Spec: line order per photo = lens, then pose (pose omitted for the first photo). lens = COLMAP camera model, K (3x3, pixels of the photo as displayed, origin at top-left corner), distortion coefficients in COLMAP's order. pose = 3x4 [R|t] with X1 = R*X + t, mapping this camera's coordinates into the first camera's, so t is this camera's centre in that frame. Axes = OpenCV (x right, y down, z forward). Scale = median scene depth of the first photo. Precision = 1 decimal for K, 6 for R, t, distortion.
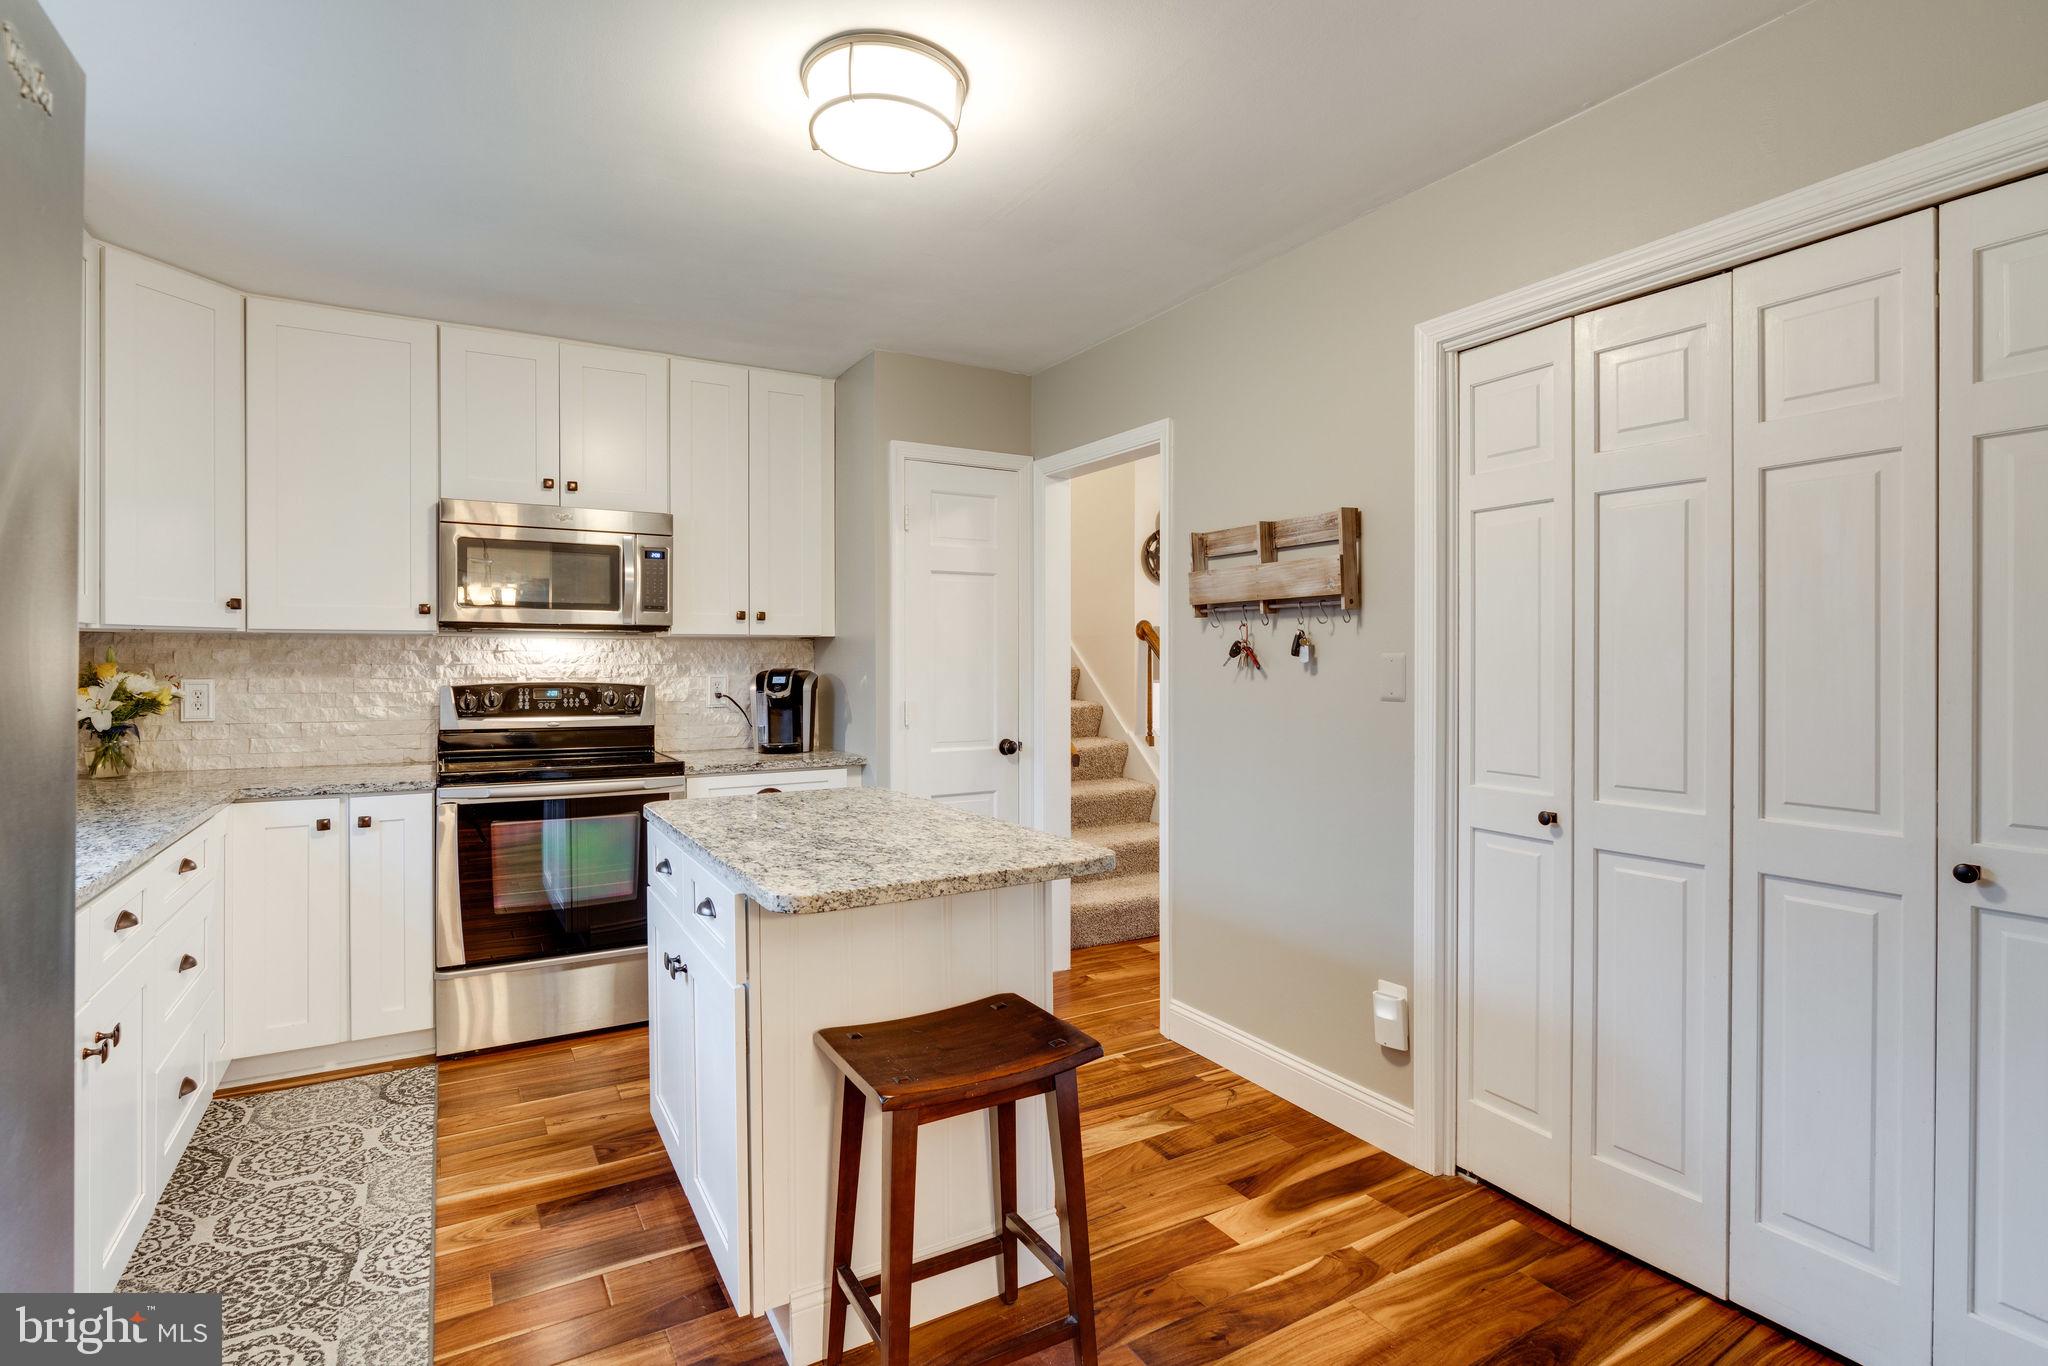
lens RADIAL K [[979.1, 0, 1027.6], [0, 979.1, 664.8], [0, 0, 1]] dist [-0.001452, 0.000670]
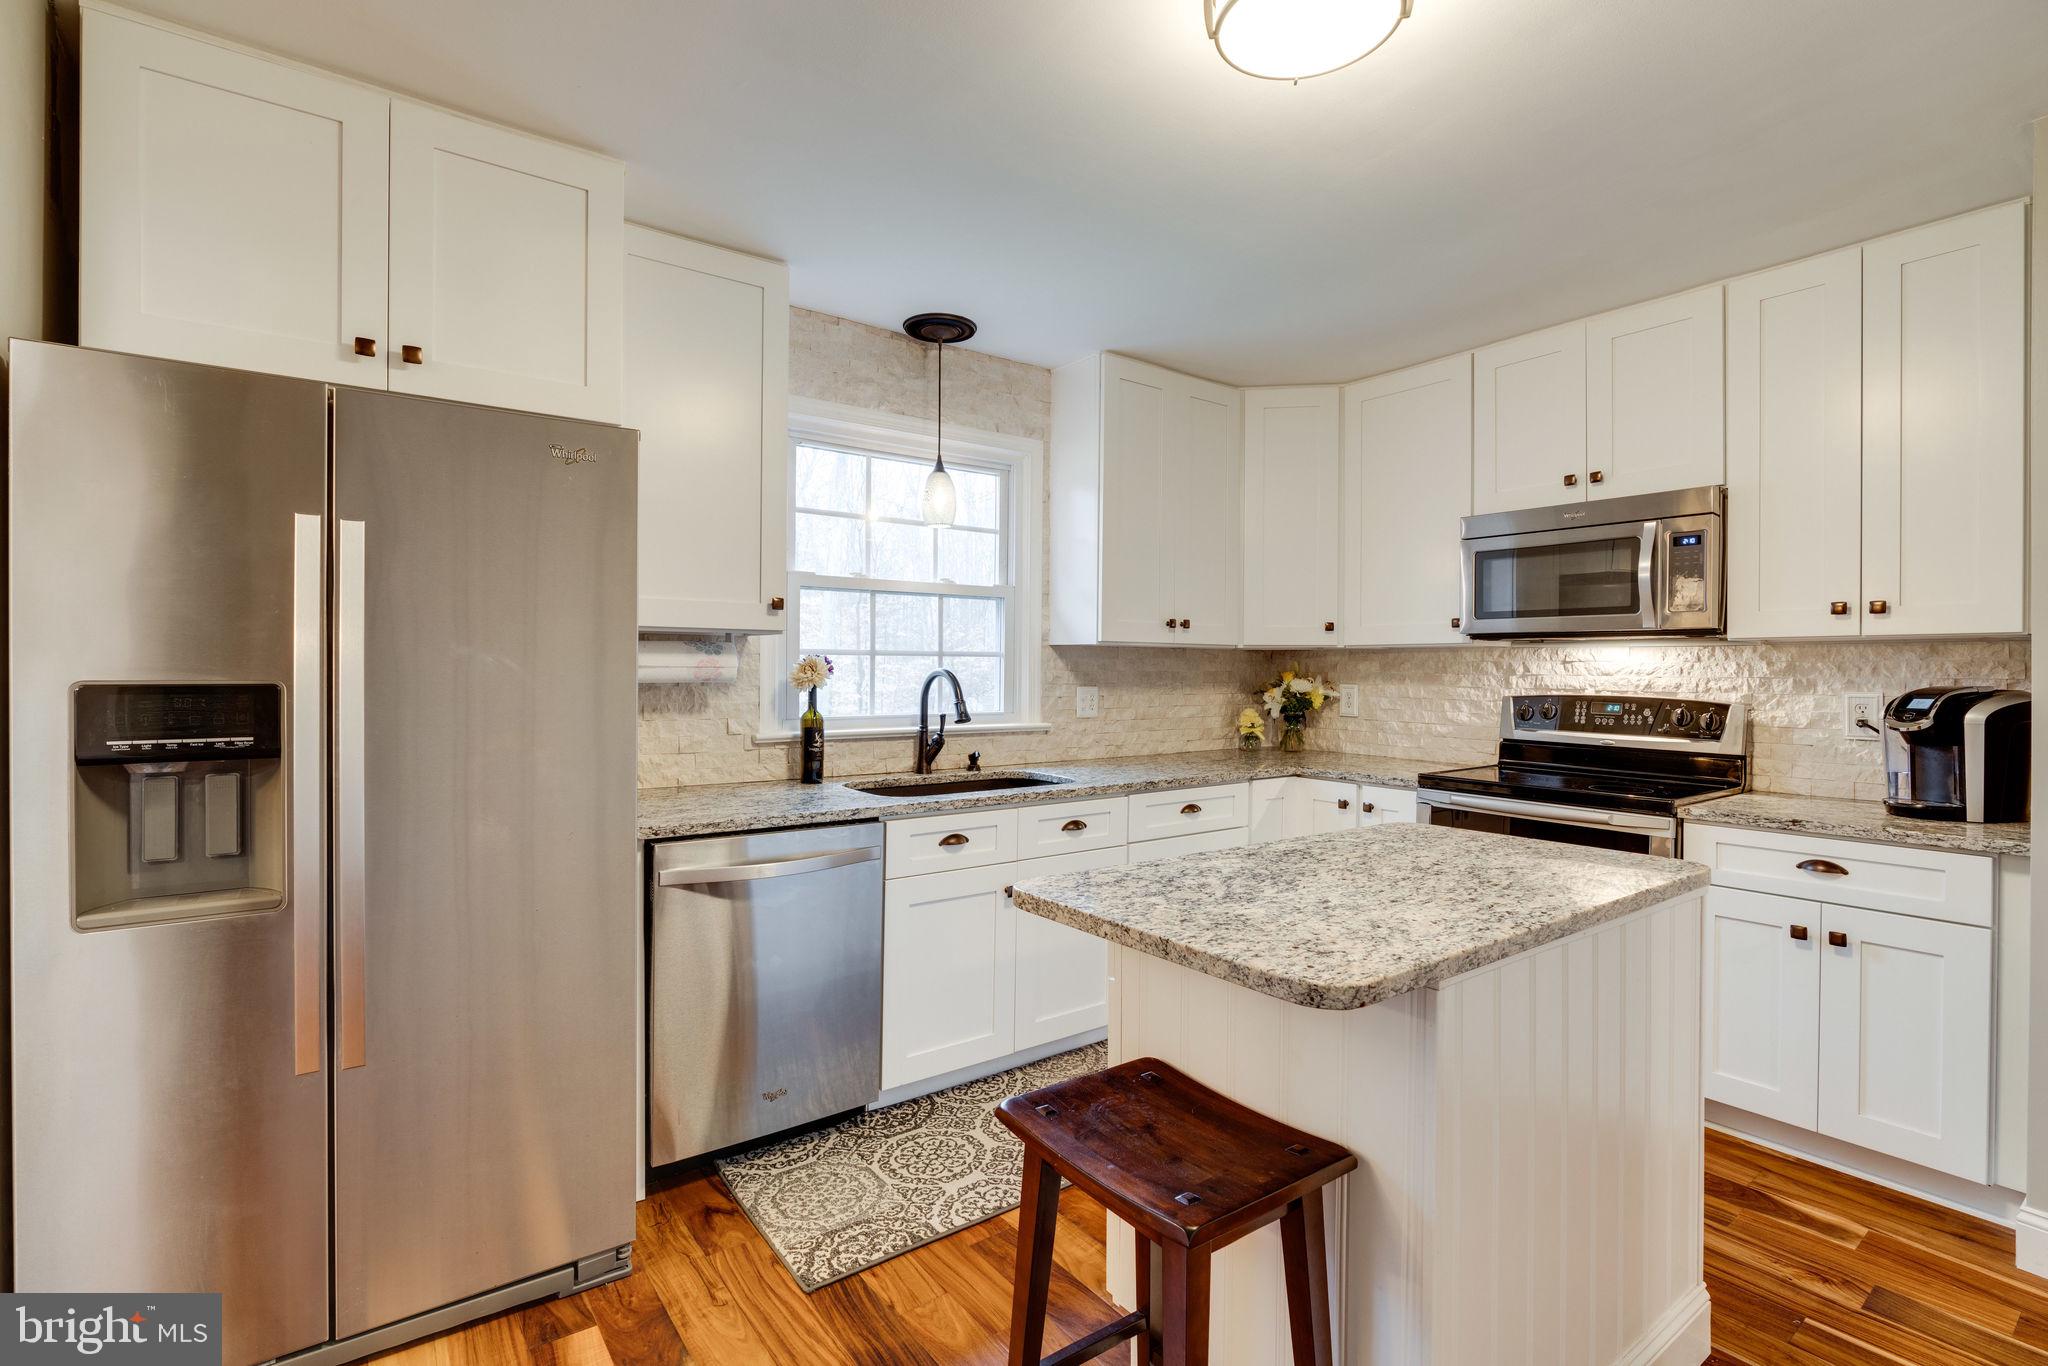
lens RADIAL K [[952.6, 0, 1020.2], [0, 952.6, 672.5], [0, 0, 1]] dist [0.000237, 0.001514]
pose [[0.110128, 0.005846, -0.993900, 0.332403], [-0.009916, 0.999939, 0.004783, -0.002503], [0.993868, 0.009329, 0.110180, 0.367049]]
